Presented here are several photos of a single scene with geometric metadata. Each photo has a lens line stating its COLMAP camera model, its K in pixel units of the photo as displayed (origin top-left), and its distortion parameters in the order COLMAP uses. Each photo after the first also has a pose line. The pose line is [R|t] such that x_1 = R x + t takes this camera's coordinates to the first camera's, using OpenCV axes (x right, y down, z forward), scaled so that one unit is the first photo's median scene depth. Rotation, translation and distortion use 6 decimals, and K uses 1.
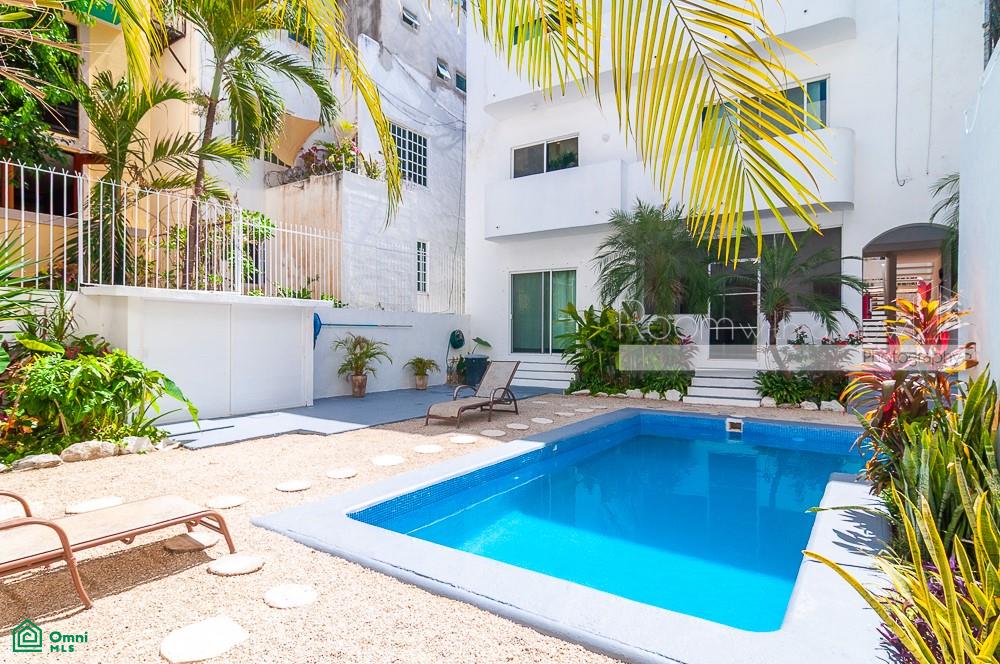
lens RADIAL K [[517.9, 0, 501.5], [0, 517.9, 339.4], [0, 0, 1]] dist [-0.000147, 0.000777]
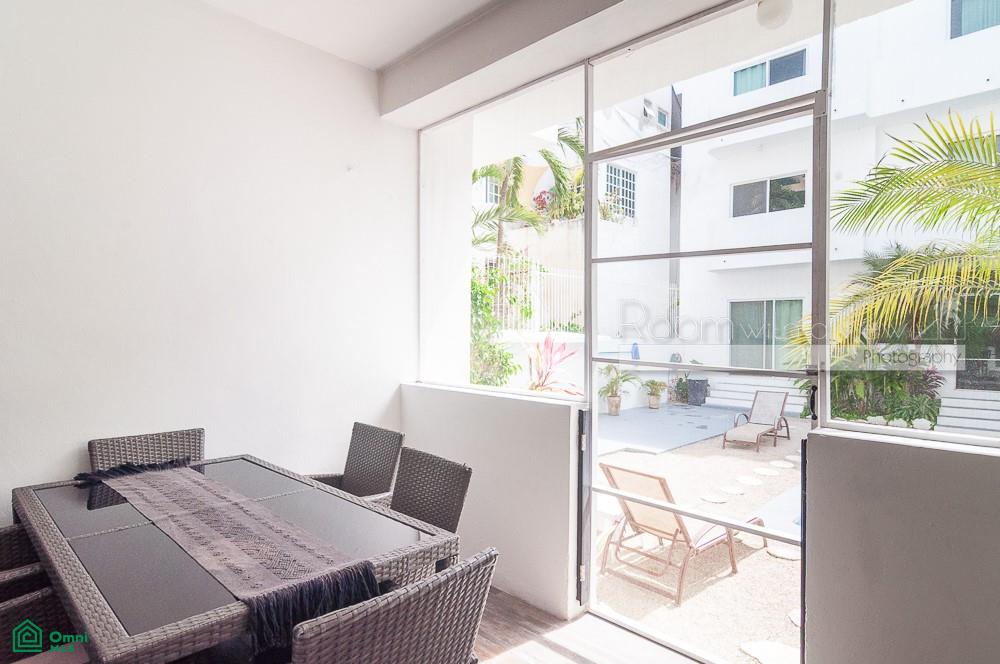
lens RADIAL K [[528.9, 0, 502.1], [0, 528.9, 337.8], [0, 0, 1]] dist [0.000514, 0.000016]
pose [[0.981904, 0.006239, -0.189278, -0.255594], [-0.005704, 0.999978, 0.003375, -0.055832], [0.189295, -0.002235, 0.981918, -0.184519]]
